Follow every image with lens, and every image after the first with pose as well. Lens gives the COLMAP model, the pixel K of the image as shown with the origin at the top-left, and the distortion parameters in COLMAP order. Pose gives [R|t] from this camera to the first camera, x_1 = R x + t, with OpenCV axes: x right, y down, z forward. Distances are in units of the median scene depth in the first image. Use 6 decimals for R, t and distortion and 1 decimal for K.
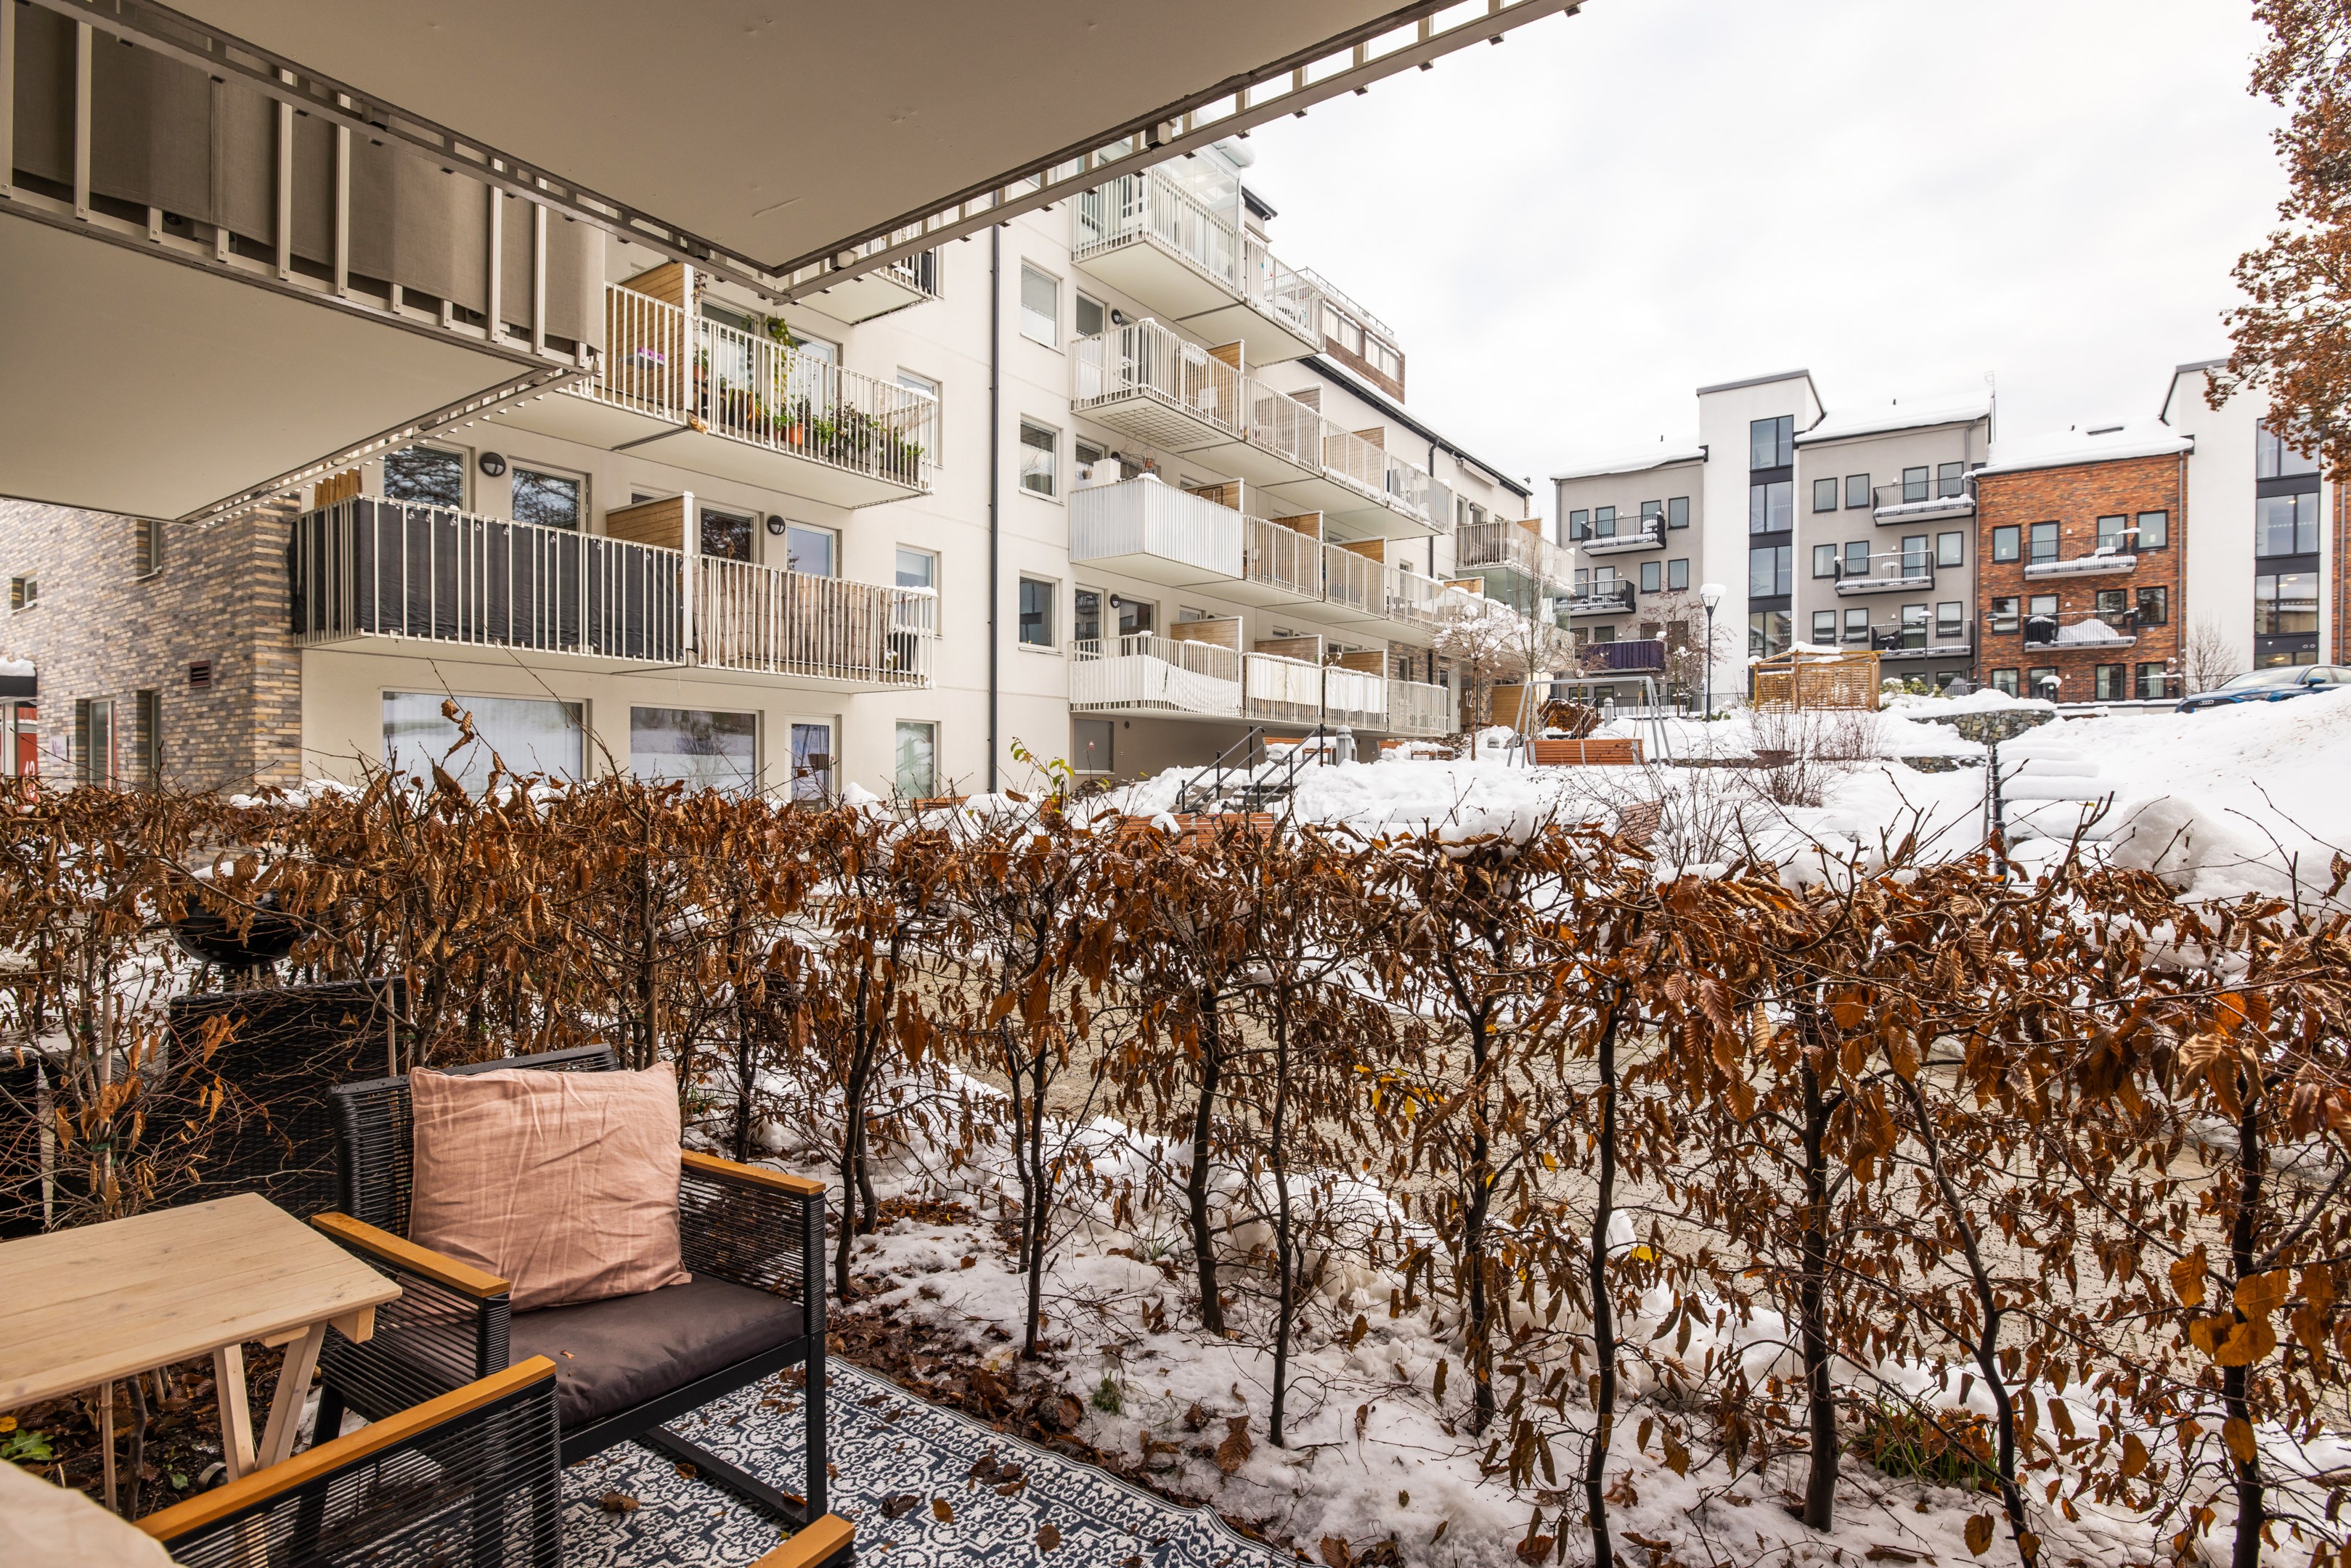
lens RADIAL K [[1180.0, 0, 1159.3], [0, 1180.0, 789.1], [0, 0, 1]] dist [-0.009839, 0.004236]
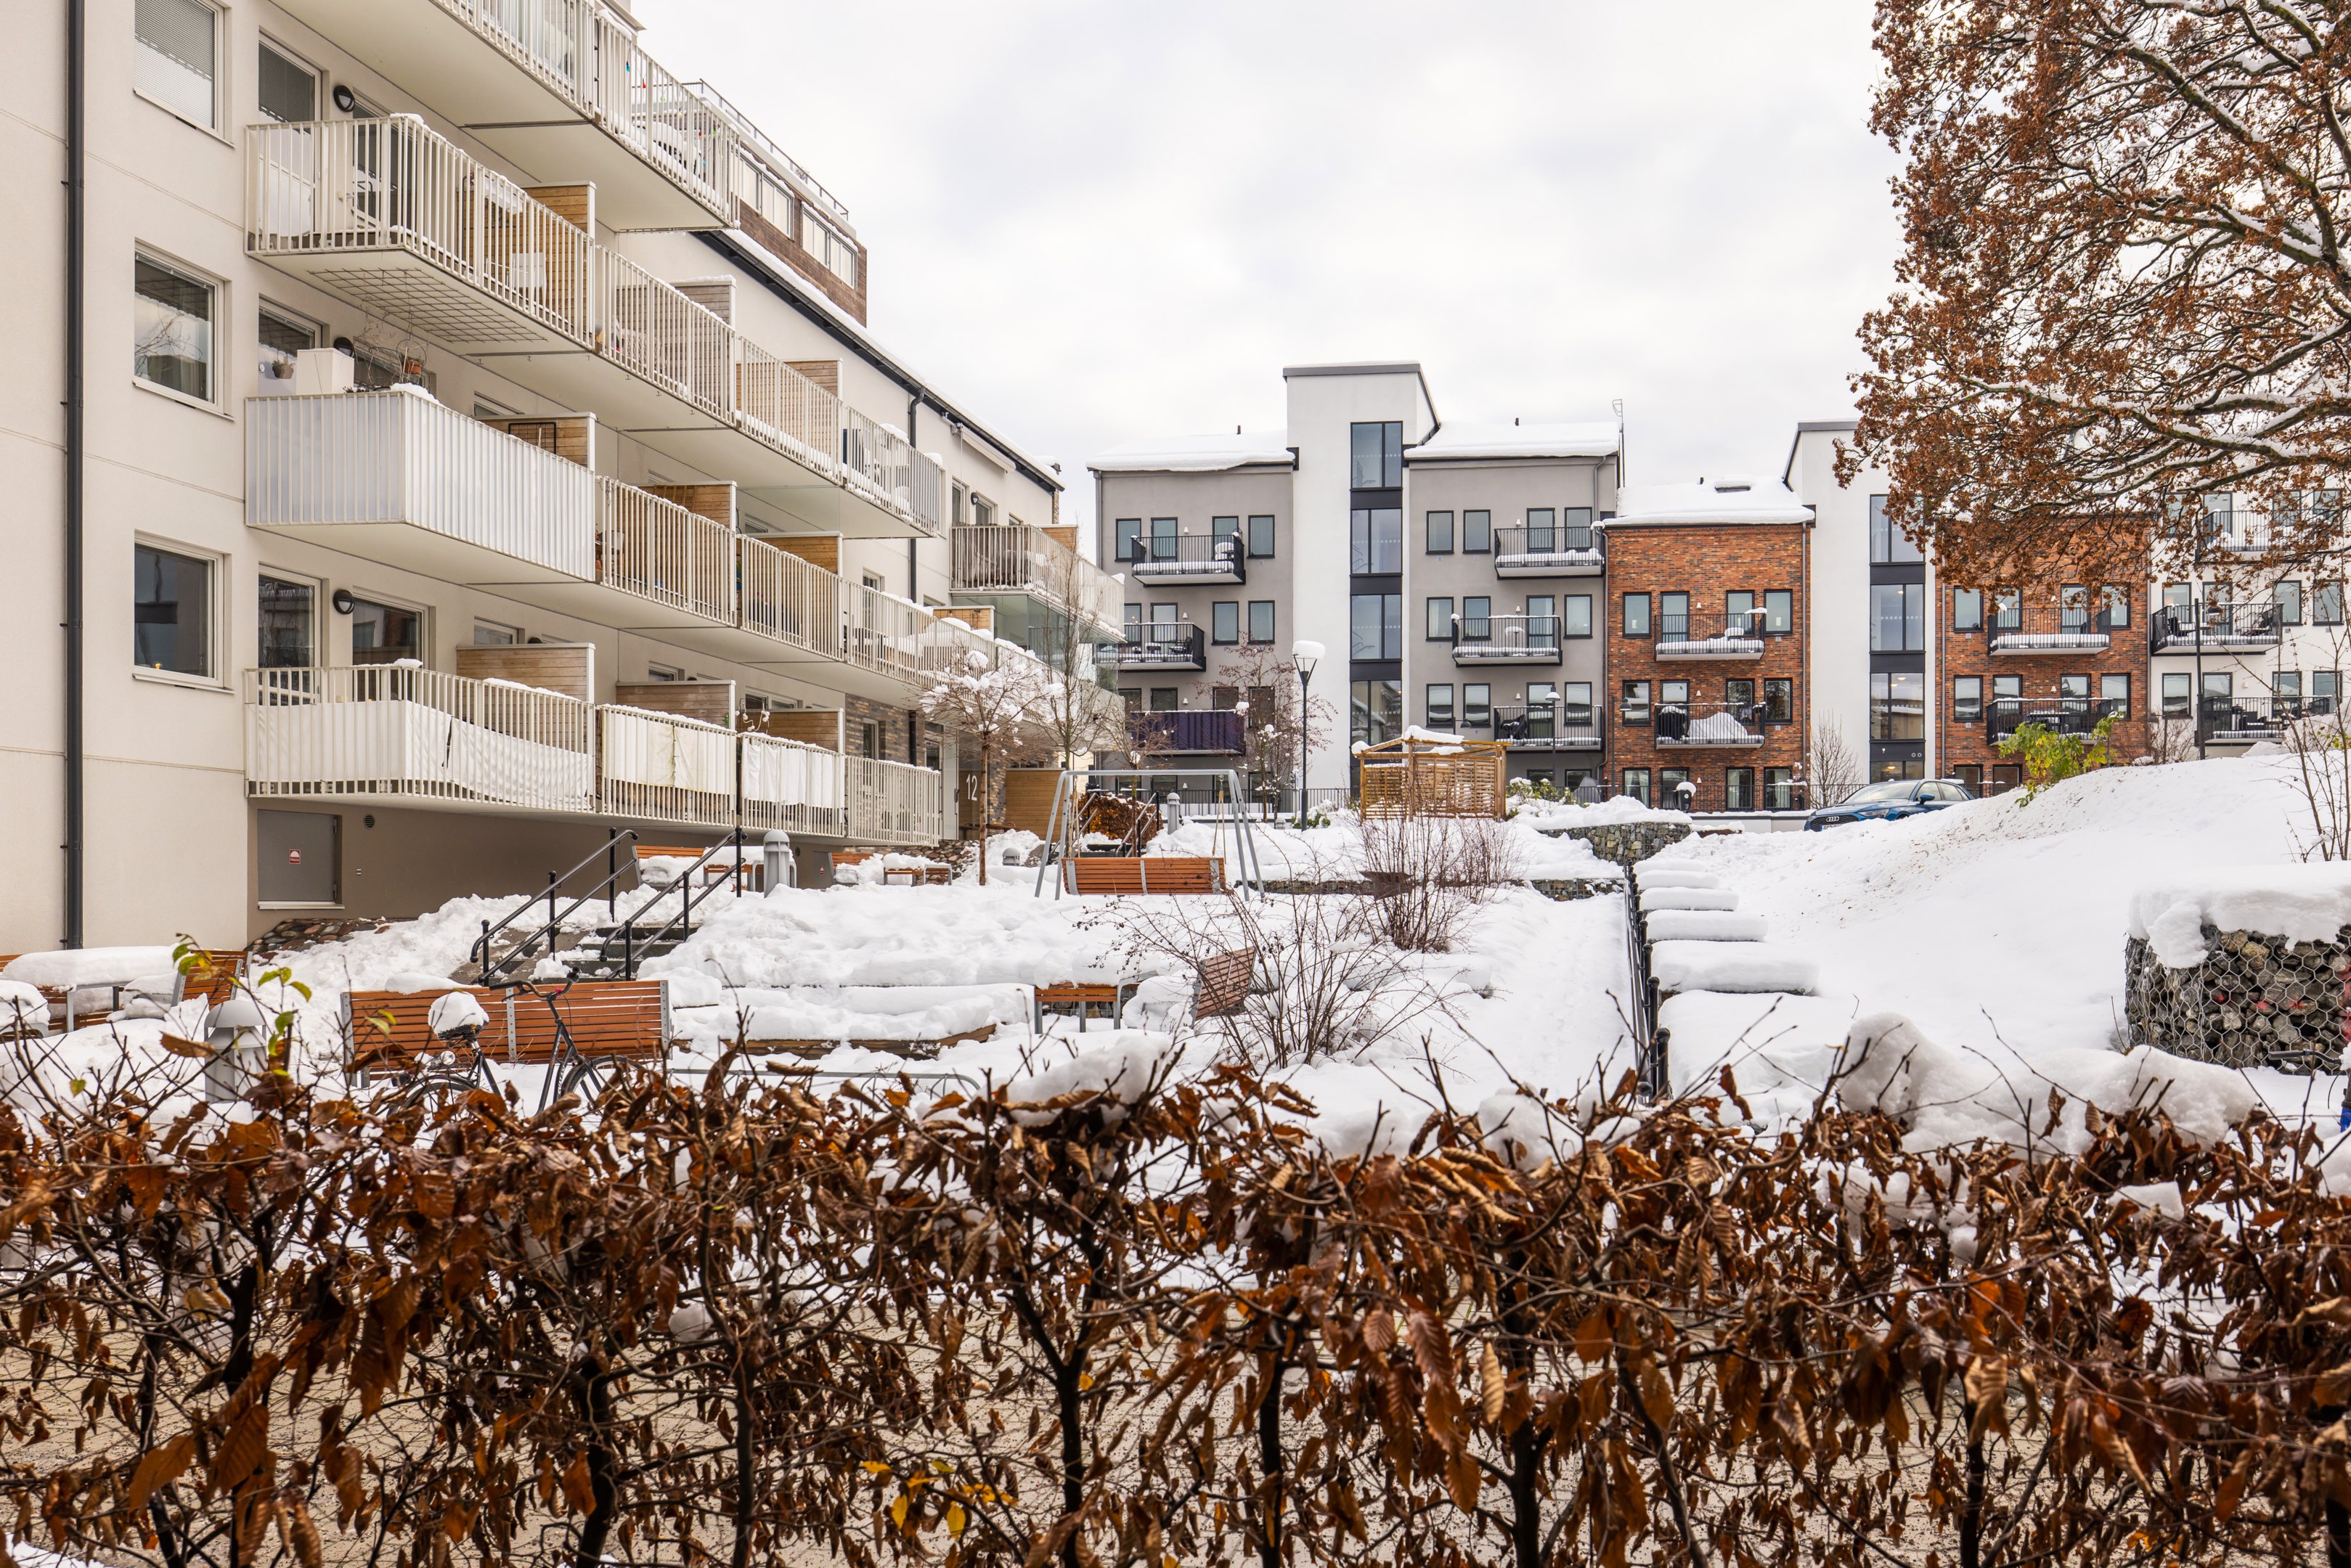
lens RADIAL K [[1688.3, 0, 1258.8], [0, 1688.3, 709.2], [0, 0, 1]] dist [0.004636, -0.006307]
pose [[0.868185, -0.006403, 0.496199, -0.110703], [0.010601, 0.999928, -0.005645, -0.186442], [-0.496128, 0.010162, 0.868190, 0.160135]]
